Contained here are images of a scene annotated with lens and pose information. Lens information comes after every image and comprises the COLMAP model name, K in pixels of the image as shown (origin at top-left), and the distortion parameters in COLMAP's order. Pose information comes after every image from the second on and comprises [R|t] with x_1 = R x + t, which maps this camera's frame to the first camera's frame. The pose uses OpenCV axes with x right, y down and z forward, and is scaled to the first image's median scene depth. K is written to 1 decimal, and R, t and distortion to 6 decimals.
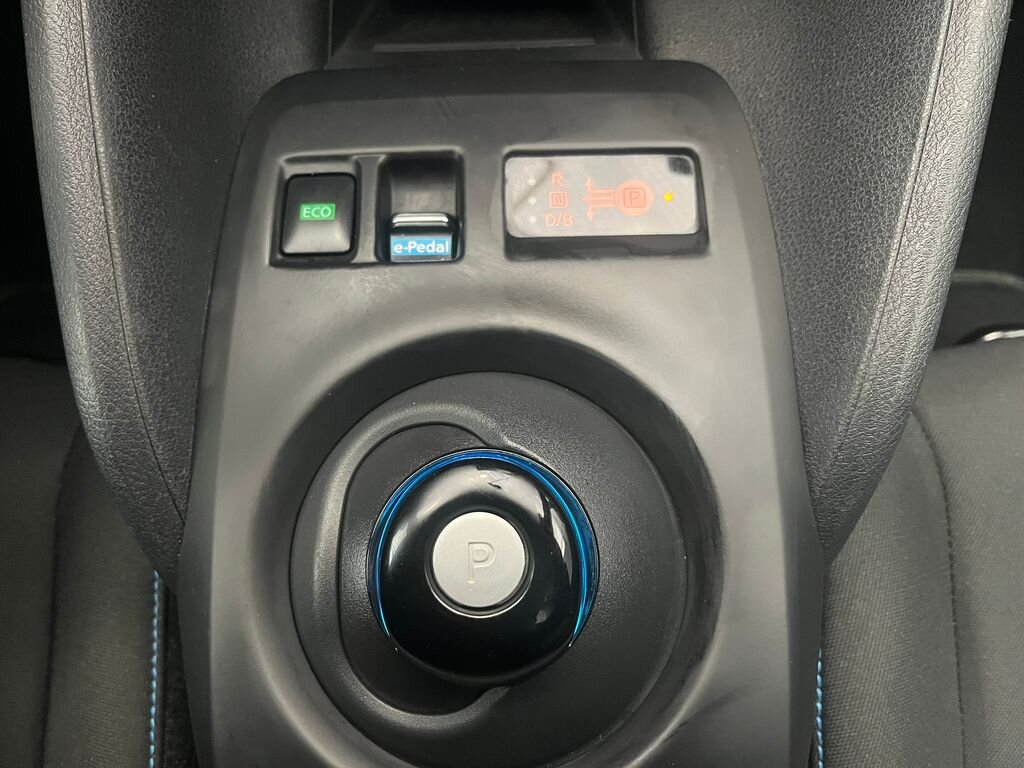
lens RADIAL K [[824.0, 0, 509.0], [0, 824.0, 384.3], [0, 0, 1]] dist [0.038199, -0.075102]
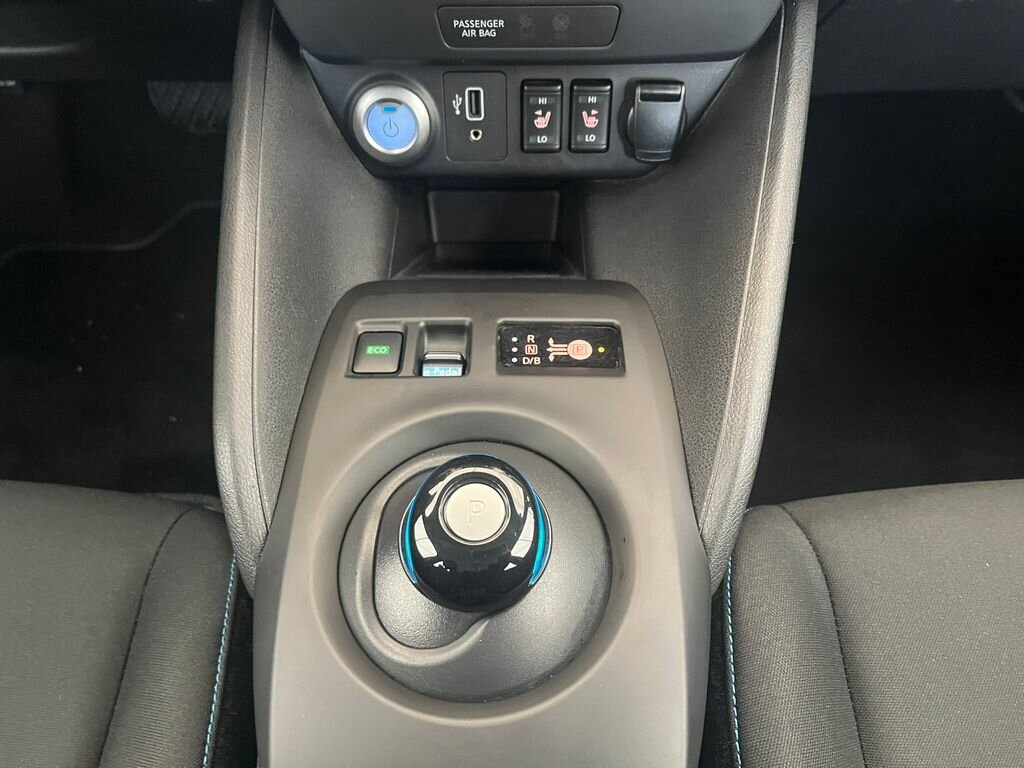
lens RADIAL K [[824.0, 0, 521.8], [0, 824.0, 400.0], [0, 0, 1]] dist [0.038199, -0.075102]
pose [[0.999894, 0.014580, -0.000153, 0.044796], [-0.013582, 0.927557, -0.373435, 0.463262], [-0.005303, 0.373397, 0.927656, -0.426636]]
